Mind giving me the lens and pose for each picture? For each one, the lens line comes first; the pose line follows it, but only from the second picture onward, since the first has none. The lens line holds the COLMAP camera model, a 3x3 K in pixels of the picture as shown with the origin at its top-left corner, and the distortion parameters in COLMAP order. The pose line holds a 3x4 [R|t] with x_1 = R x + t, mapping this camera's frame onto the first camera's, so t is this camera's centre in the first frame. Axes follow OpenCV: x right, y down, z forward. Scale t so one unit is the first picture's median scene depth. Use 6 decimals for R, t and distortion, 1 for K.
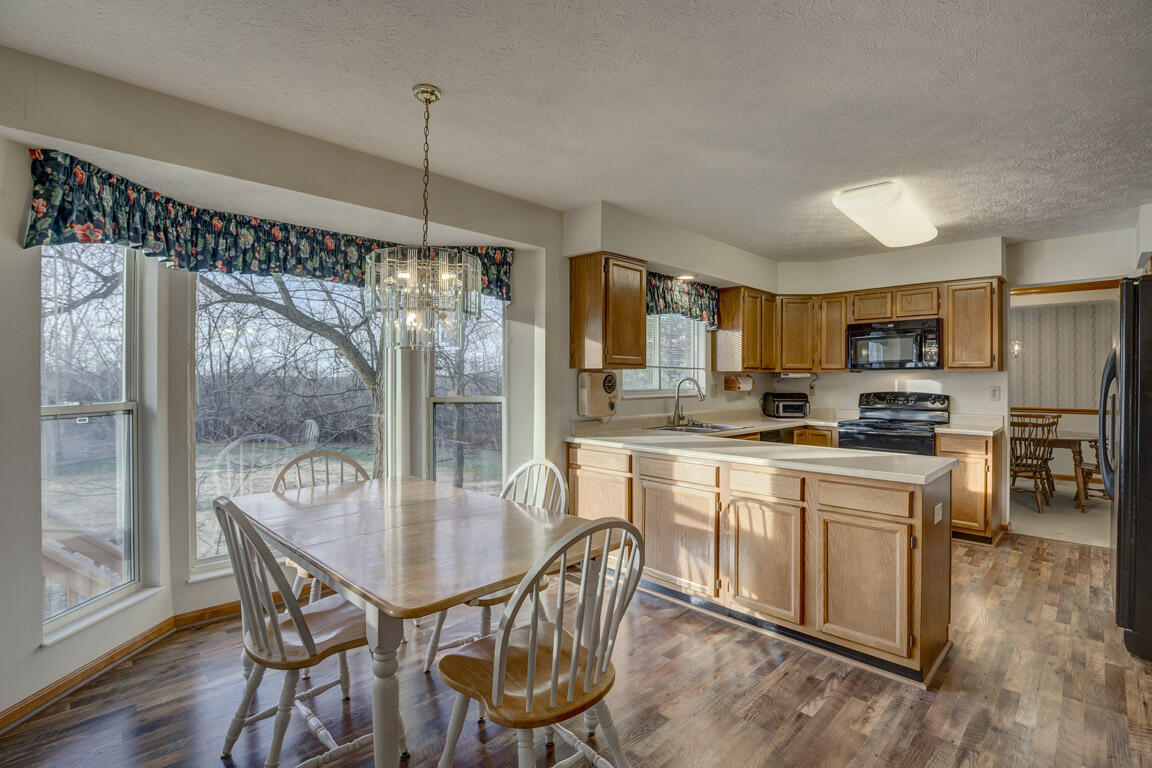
lens RADIAL K [[542.3, 0, 575.8], [0, 542.3, 383.9], [0, 0, 1]] dist [-0.008037, 0.000478]
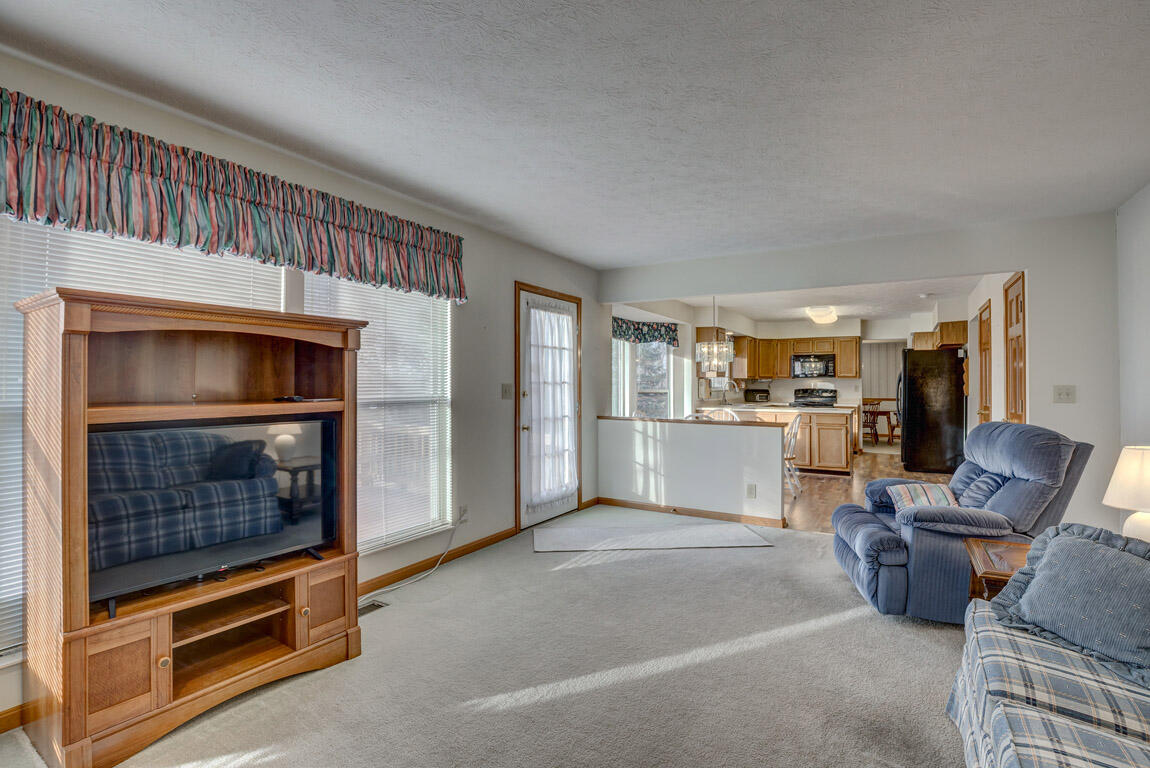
lens RADIAL K [[541.3, 0, 573.6], [0, 541.3, 384.0], [0, 0, 1]] dist [-0.008037, 0.000478]
pose [[0.974234, -0.000489, 0.225538, -0.803110], [0.003448, 0.999913, -0.012728, 0.022764], [-0.225512, 0.013177, 0.974151, -0.841029]]
